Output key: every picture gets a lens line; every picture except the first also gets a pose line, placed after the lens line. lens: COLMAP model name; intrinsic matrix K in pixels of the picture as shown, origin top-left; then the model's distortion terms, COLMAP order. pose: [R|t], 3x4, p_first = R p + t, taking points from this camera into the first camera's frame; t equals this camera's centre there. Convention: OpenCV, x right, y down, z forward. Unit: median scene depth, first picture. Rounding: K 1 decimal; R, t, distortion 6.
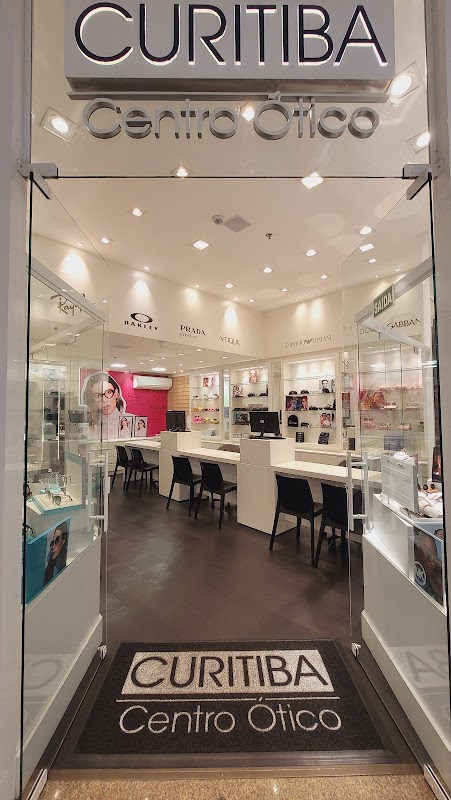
lens RADIAL K [[324.5, 0, 225.5], [0, 324.5, 400.0], [0, 0, 1]] dist [-0.000617, -0.000103]
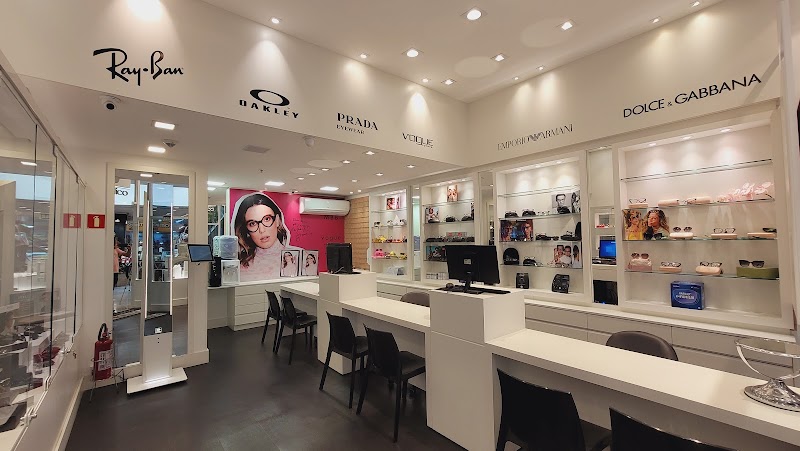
lens RADIAL K [[344.9, 0, 400.0], [0, 344.9, 225.5], [0, 0, 1]] dist [-0.002962, -0.000151]
pose [[0.996428, -0.010331, -0.083818, 0.036909], [0.009271, 0.999872, -0.013027, 0.006894], [0.083941, 0.012203, 0.996396, 0.260512]]
